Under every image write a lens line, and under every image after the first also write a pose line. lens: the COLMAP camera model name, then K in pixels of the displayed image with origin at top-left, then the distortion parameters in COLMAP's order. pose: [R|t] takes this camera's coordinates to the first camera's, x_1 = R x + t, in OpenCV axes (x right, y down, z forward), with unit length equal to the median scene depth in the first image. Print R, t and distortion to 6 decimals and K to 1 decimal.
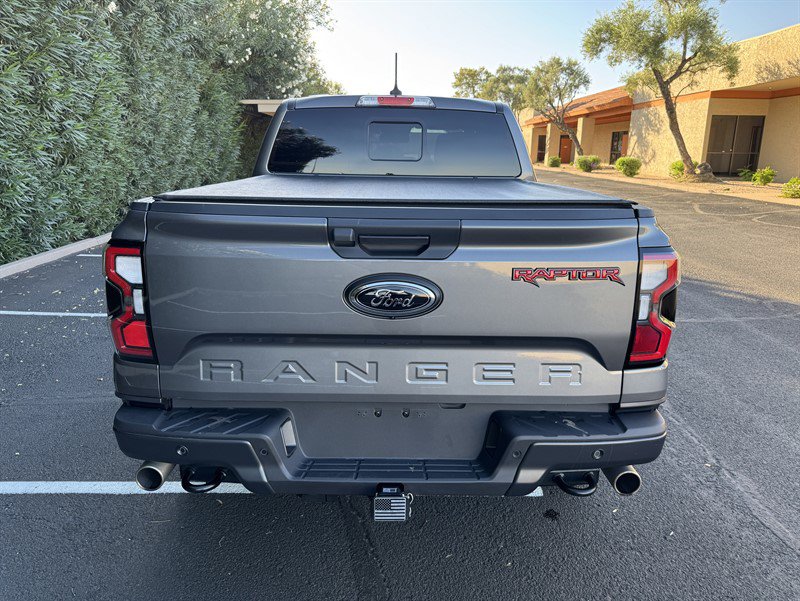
lens RADIAL K [[565.8, 0, 400.3], [0, 565.8, 286.8], [0, 0, 1]] dist [0.006272, 0.000653]
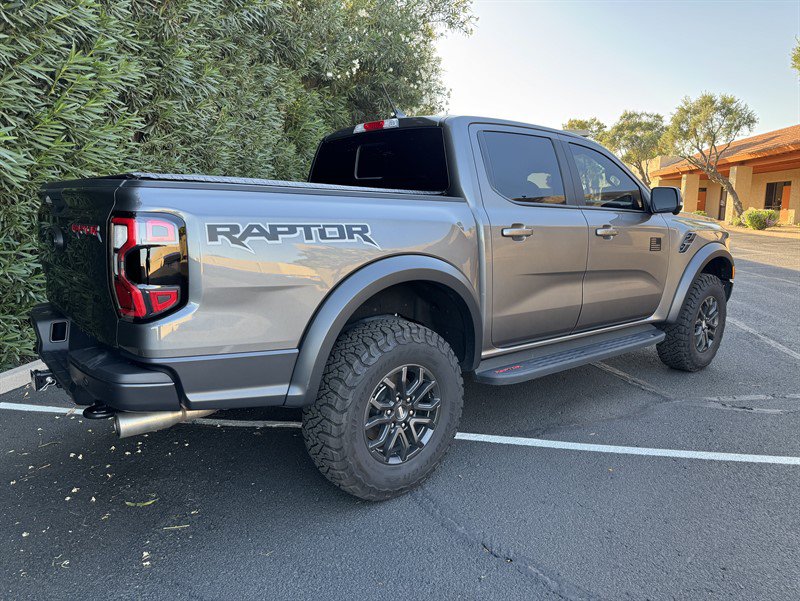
lens RADIAL K [[555.4, 0, 396.8], [0, 555.4, 296.0], [0, 0, 1]] dist [-0.002802, 0.004345]
pose [[0.986638, 0.021099, -0.161555, -0.063792], [-0.033886, 0.996470, -0.076809, -0.047153], [0.159364, 0.081257, 0.983870, 0.227480]]
